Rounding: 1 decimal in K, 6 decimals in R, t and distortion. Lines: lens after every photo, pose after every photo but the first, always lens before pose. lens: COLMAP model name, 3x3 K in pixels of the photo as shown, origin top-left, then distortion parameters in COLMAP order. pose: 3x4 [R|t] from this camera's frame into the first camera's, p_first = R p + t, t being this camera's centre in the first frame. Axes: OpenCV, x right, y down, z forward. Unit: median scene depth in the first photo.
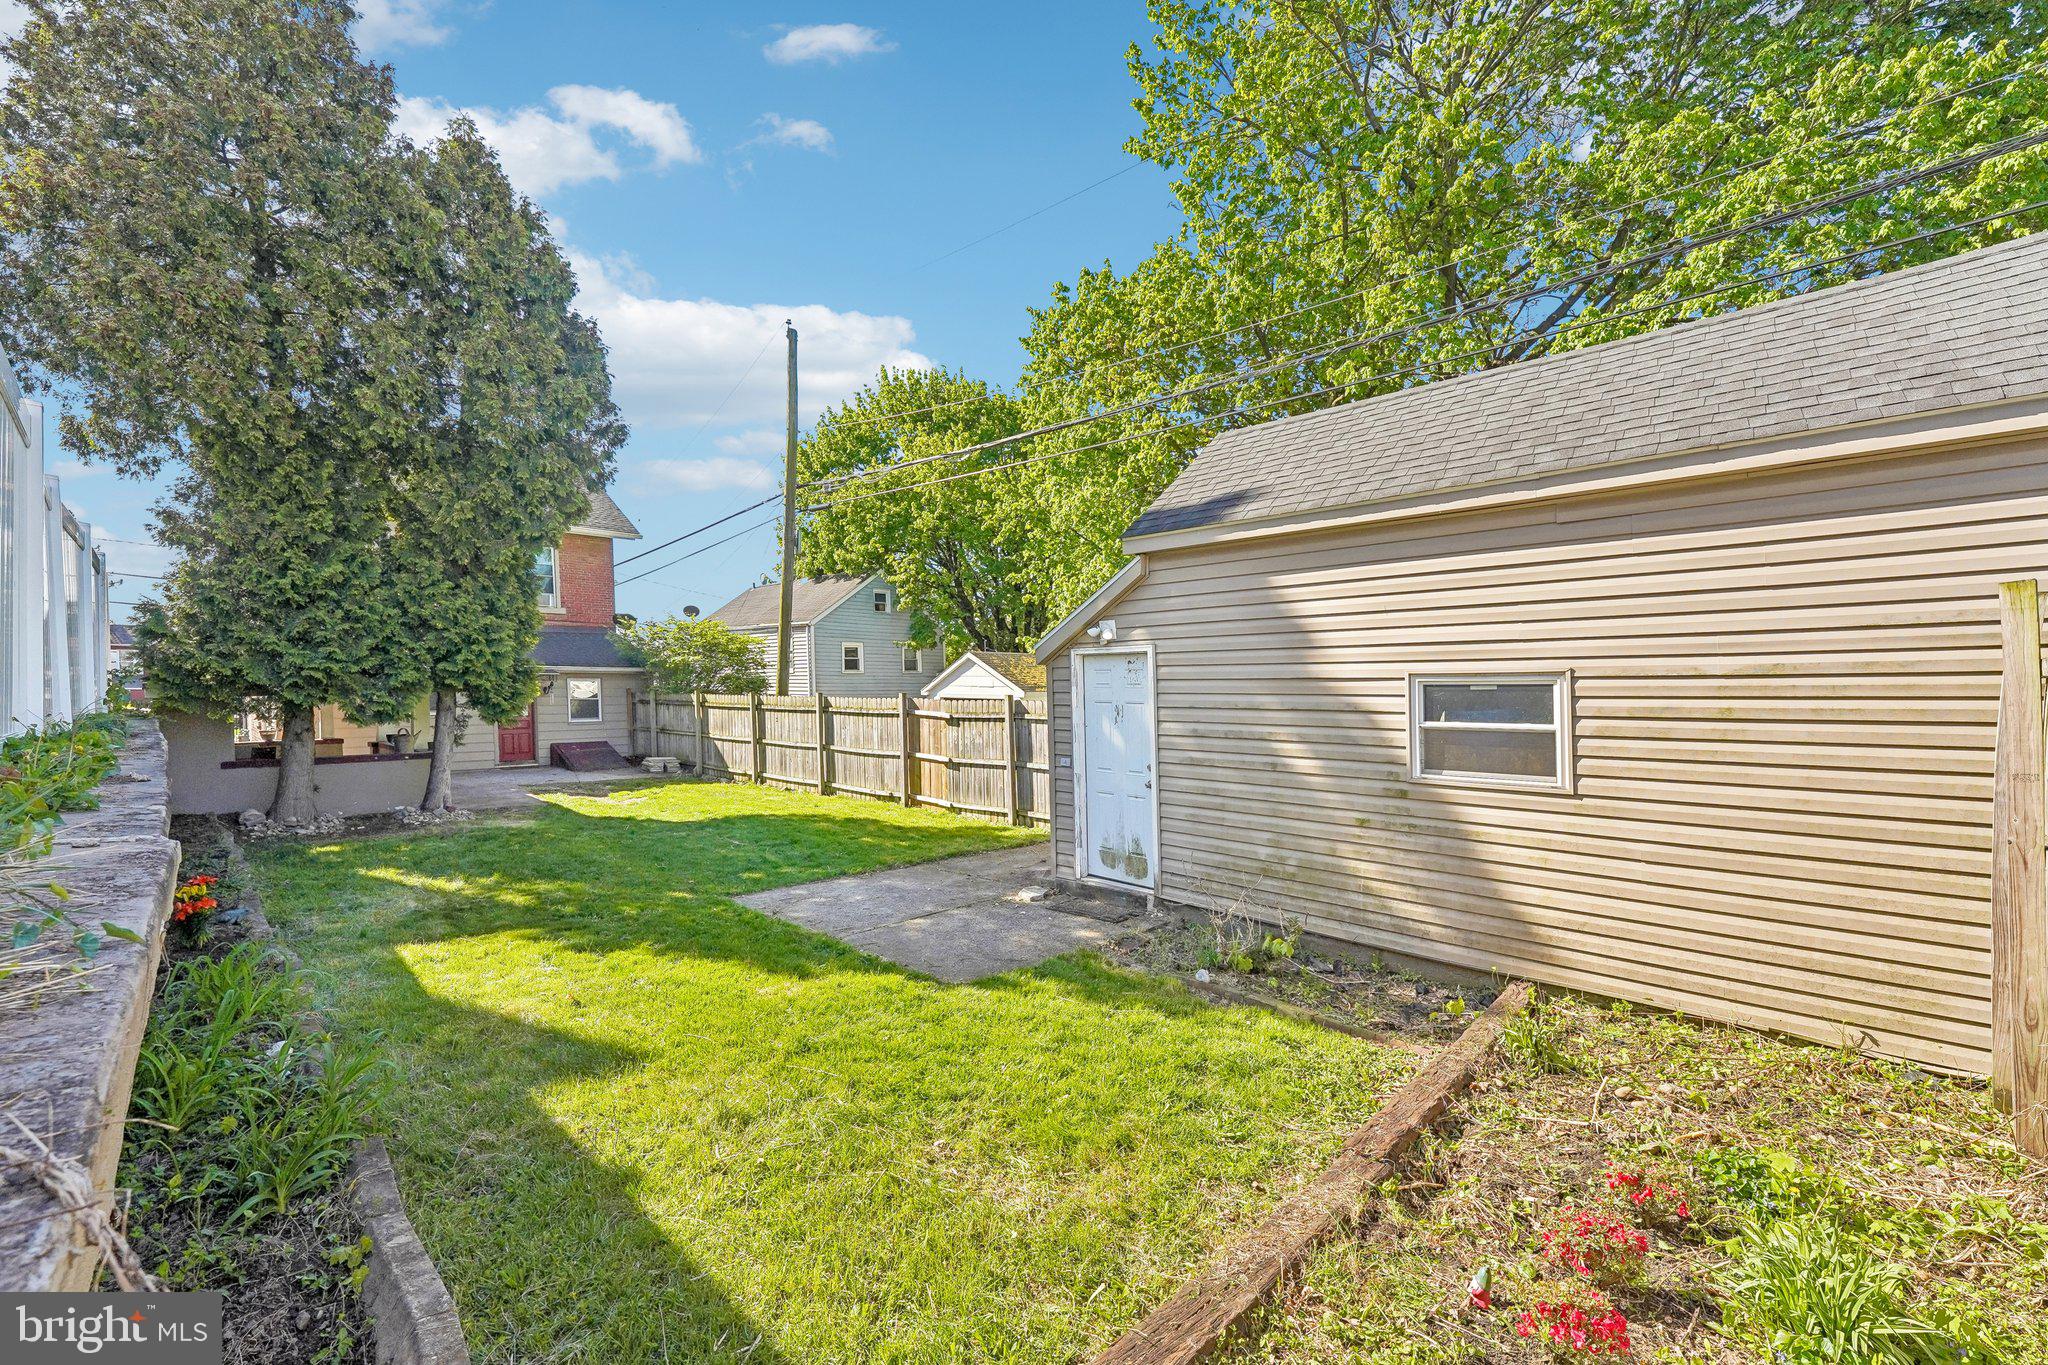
lens RADIAL K [[830.1, 0, 1016.8], [0, 830.1, 685.0], [0, 0, 1]] dist [0.001213, 0.000579]
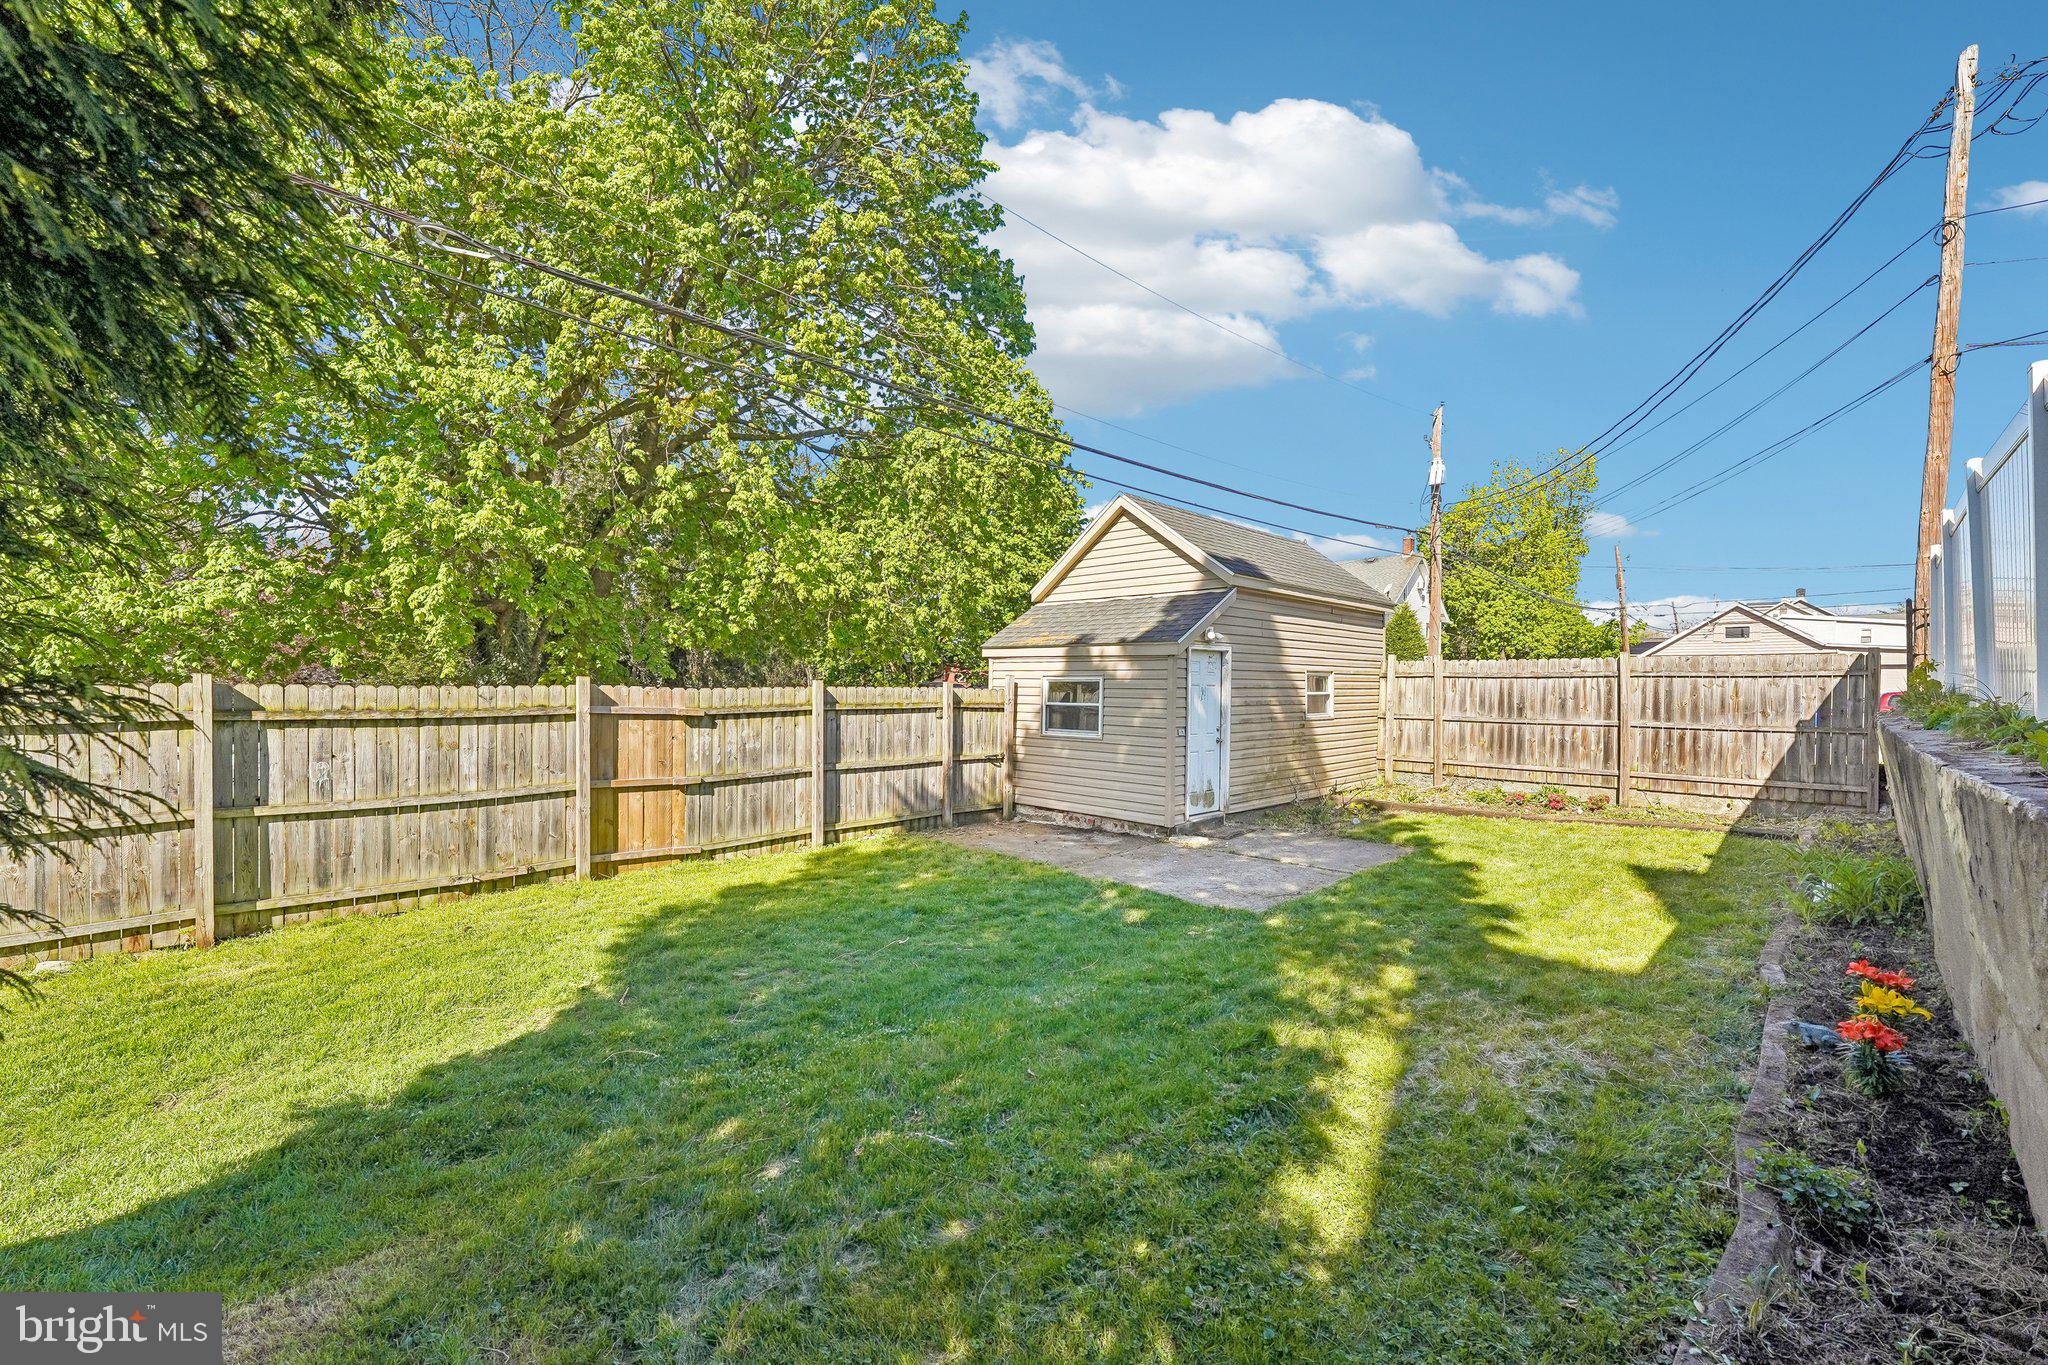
lens RADIAL K [[830.1, 0, 1016.8], [0, 830.1, 685.0], [0, 0, 1]] dist [0.001213, 0.000579]
pose [[-0.000660, 0.000824, 0.999999, -0.726479], [-0.007750, 0.999970, -0.000829, 0.014957], [-0.999970, -0.007750, -0.000654, 0.753682]]
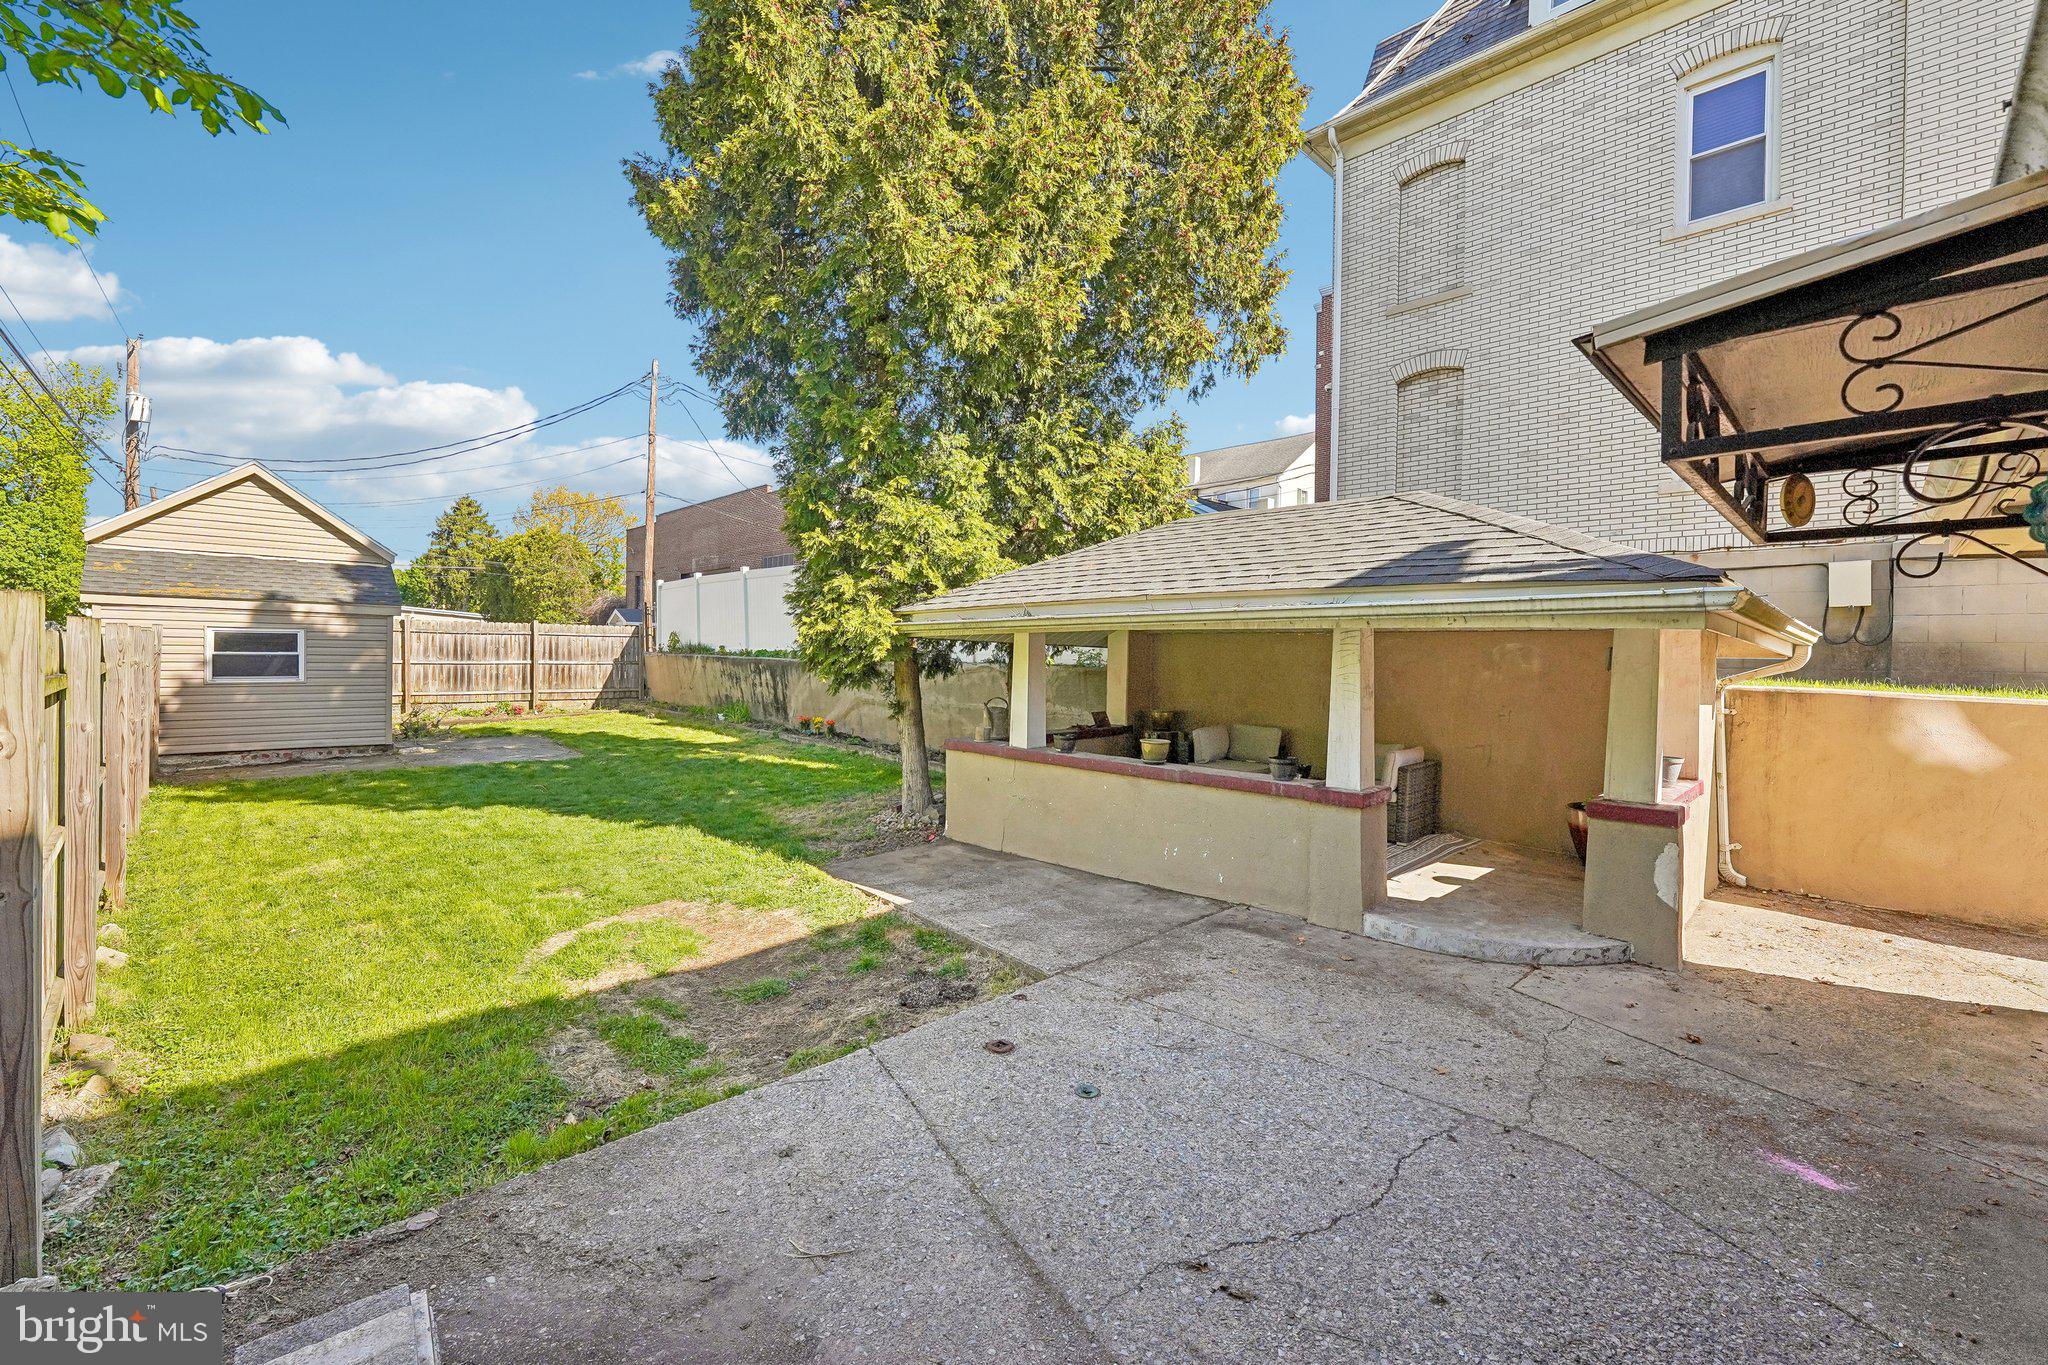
lens RADIAL K [[830.1, 0, 1016.8], [0, 830.1, 685.0], [0, 0, 1]] dist [0.001213, 0.000579]
pose [[-0.999491, -0.013276, 0.029019, -0.760507], [-0.012109, 0.999125, 0.040027, 0.020845], [-0.029526, 0.039655, -0.998777, 1.602960]]
